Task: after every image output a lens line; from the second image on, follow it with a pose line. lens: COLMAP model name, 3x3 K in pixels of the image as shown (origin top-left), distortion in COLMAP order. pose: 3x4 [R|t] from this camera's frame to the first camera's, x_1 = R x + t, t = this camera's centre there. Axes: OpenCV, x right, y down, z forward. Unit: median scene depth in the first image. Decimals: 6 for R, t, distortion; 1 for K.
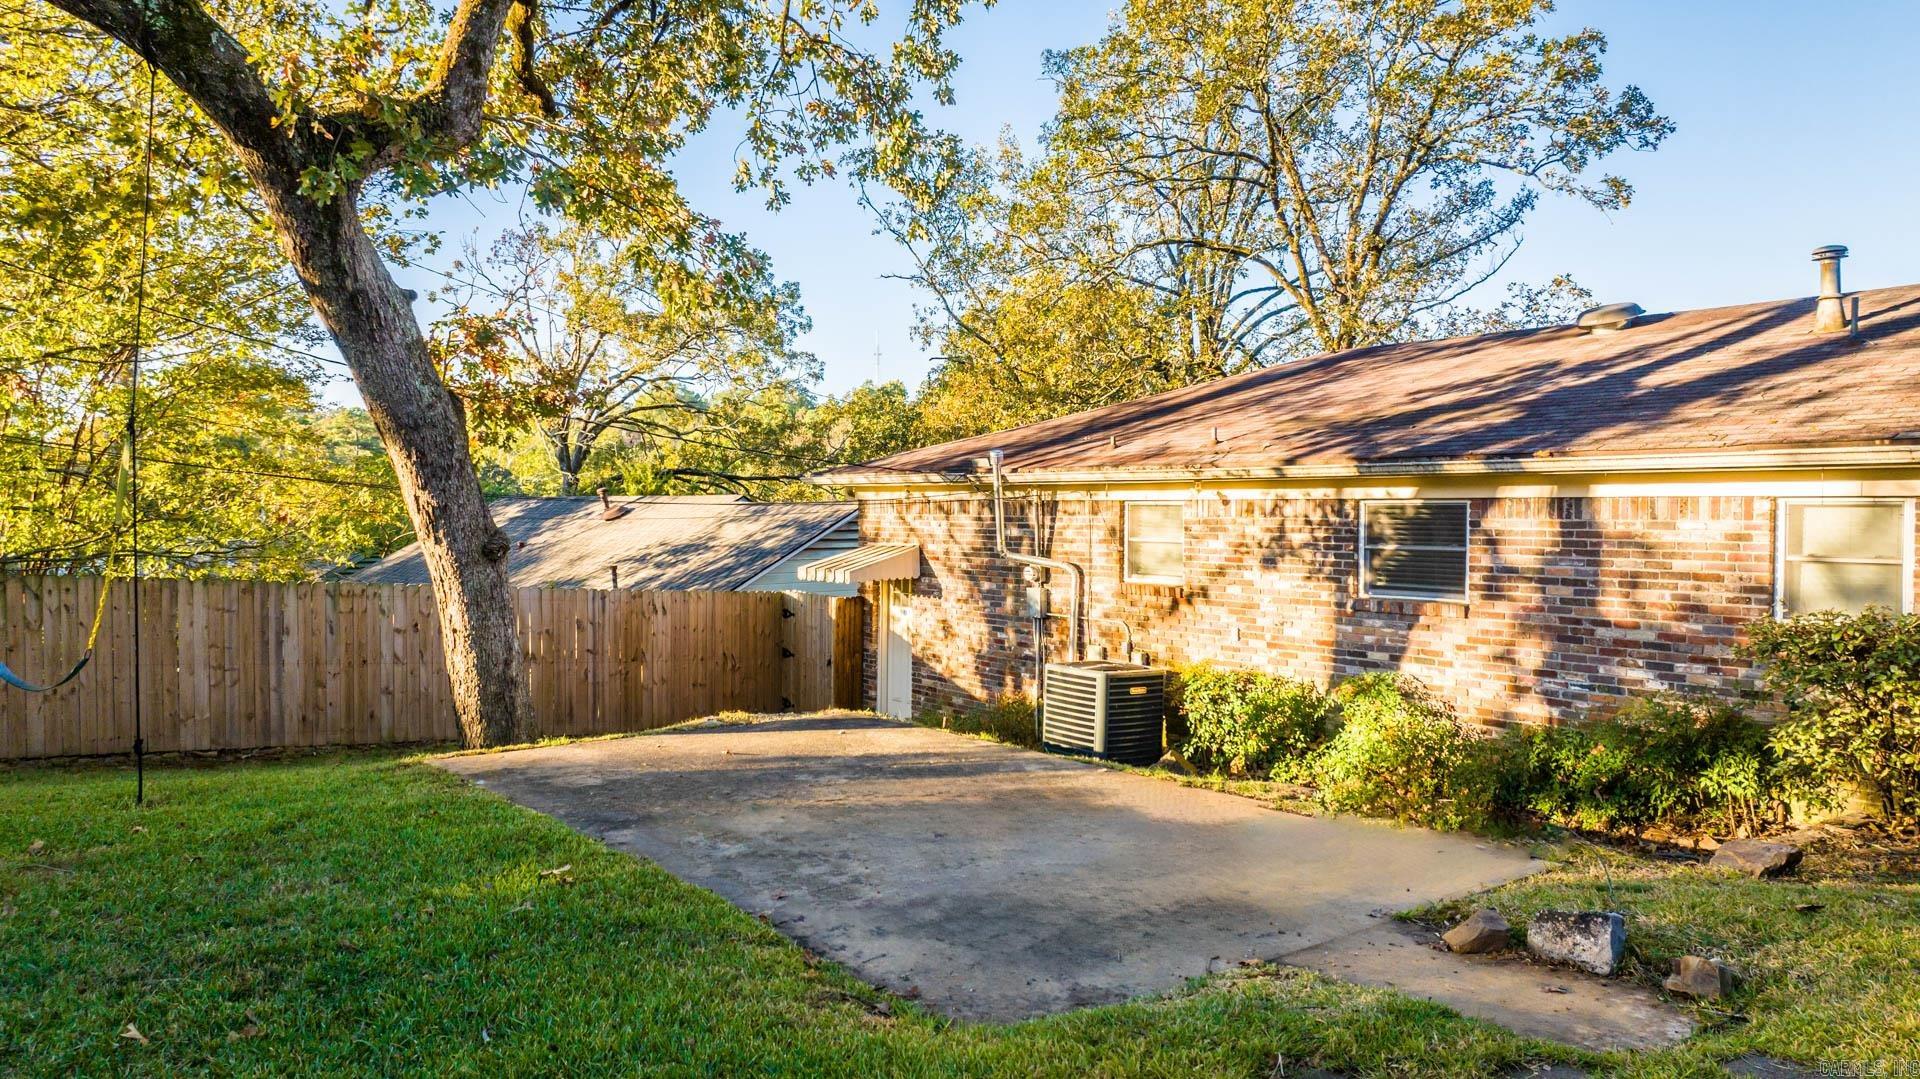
lens RADIAL K [[1355.3, 0, 964.5], [0, 1355.3, 535.2], [0, 0, 1]] dist [-0.017269, -0.004771]
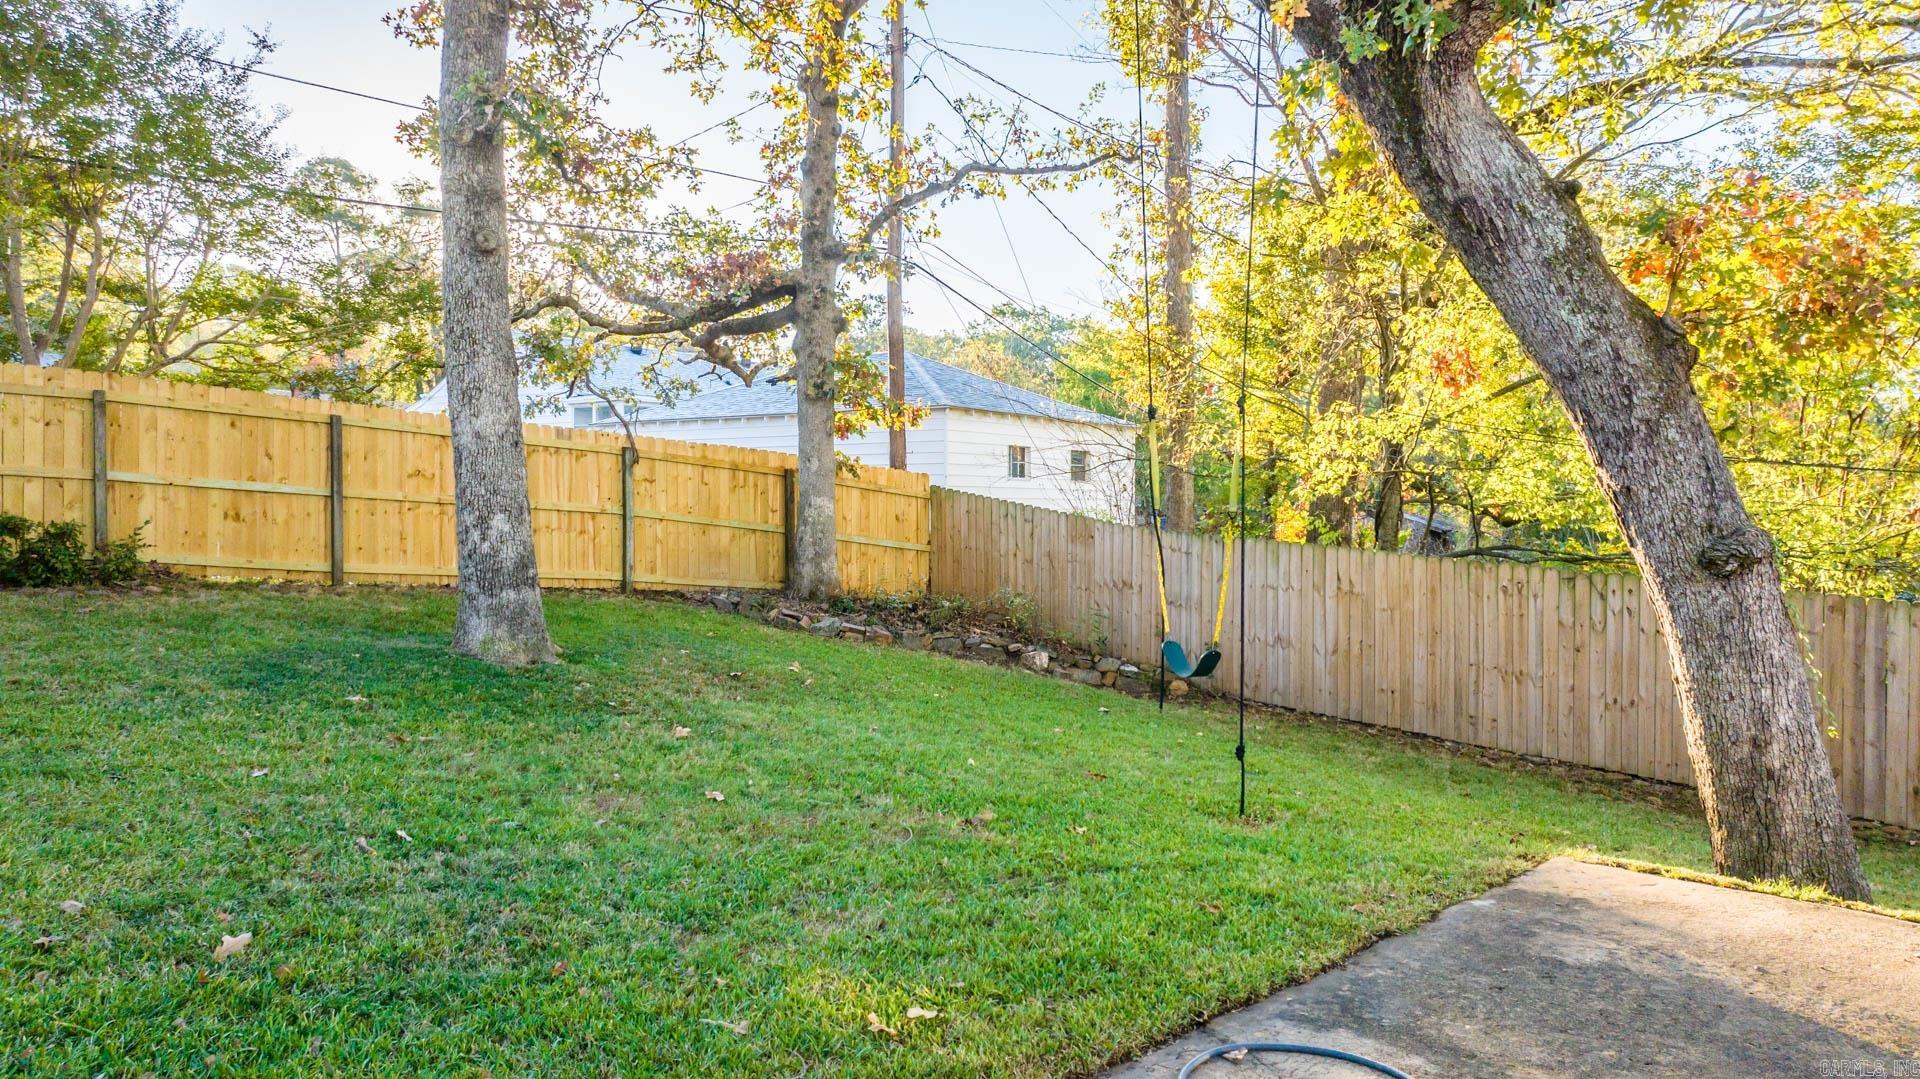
lens RADIAL K [[1355.3, 0, 961.7], [0, 1355.3, 538.2], [0, 0, 1]] dist [-0.017269, -0.004771]
pose [[0.136471, 0.025980, -0.990303, 0.363443], [-0.028453, 0.999346, 0.022296, -0.005343], [0.990235, 0.025135, 0.137121, 0.904846]]
